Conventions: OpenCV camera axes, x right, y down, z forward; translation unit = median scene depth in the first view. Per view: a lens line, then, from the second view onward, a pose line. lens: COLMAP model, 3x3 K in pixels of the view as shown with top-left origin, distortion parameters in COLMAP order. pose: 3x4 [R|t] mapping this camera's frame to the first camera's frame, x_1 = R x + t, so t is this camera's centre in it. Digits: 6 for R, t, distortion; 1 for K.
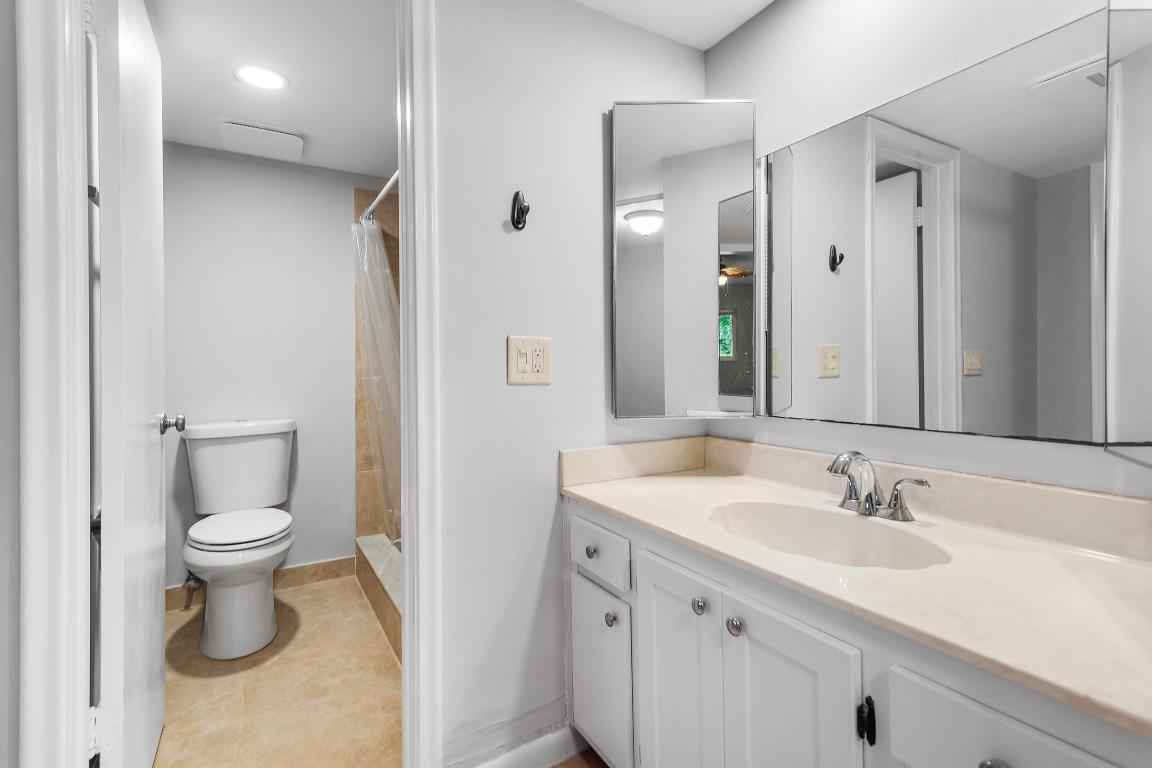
lens RADIAL K [[531.0, 0, 571.6], [0, 531.0, 376.9], [0, 0, 1]] dist [0.021509, -0.002354]
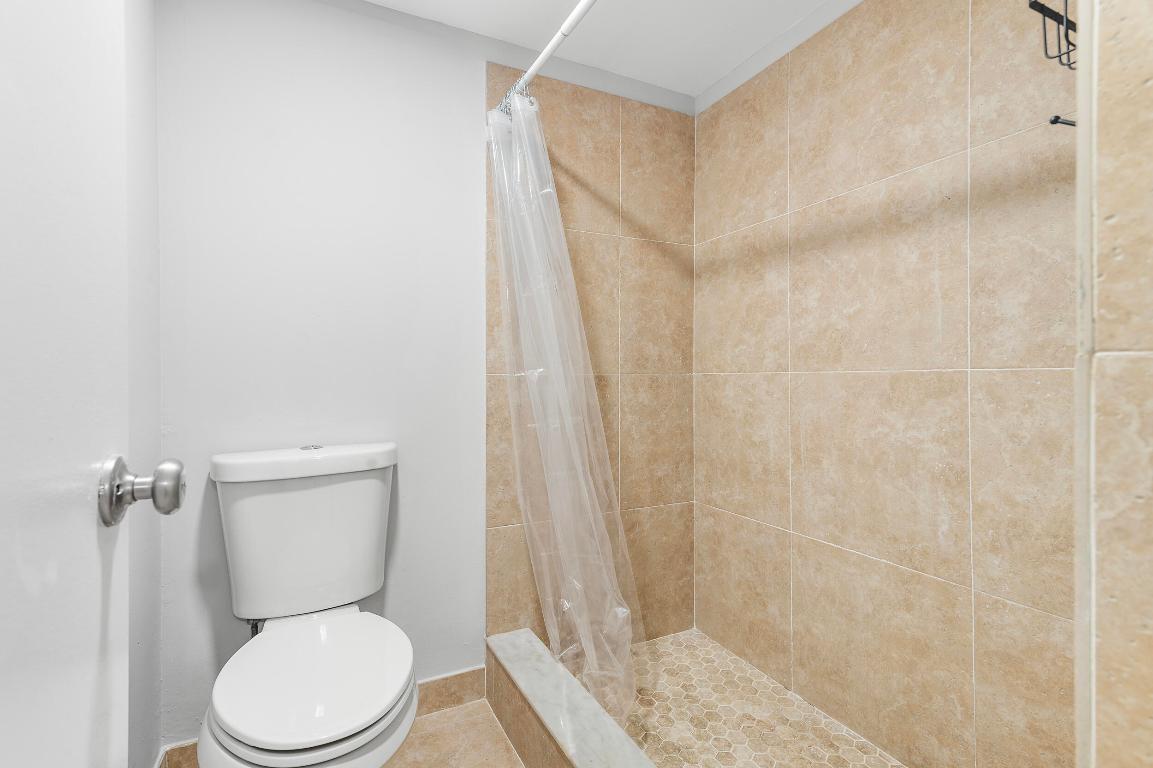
lens RADIAL K [[531.4, 0, 577.6], [0, 531.4, 382.1], [0, 0, 1]] dist [0.021509, -0.002354]
pose [[0.998539, -0.003366, -0.053934, -0.275667], [0.002905, 0.999959, -0.008619, 0.016526], [0.053960, 0.008450, 0.998507, 0.407032]]
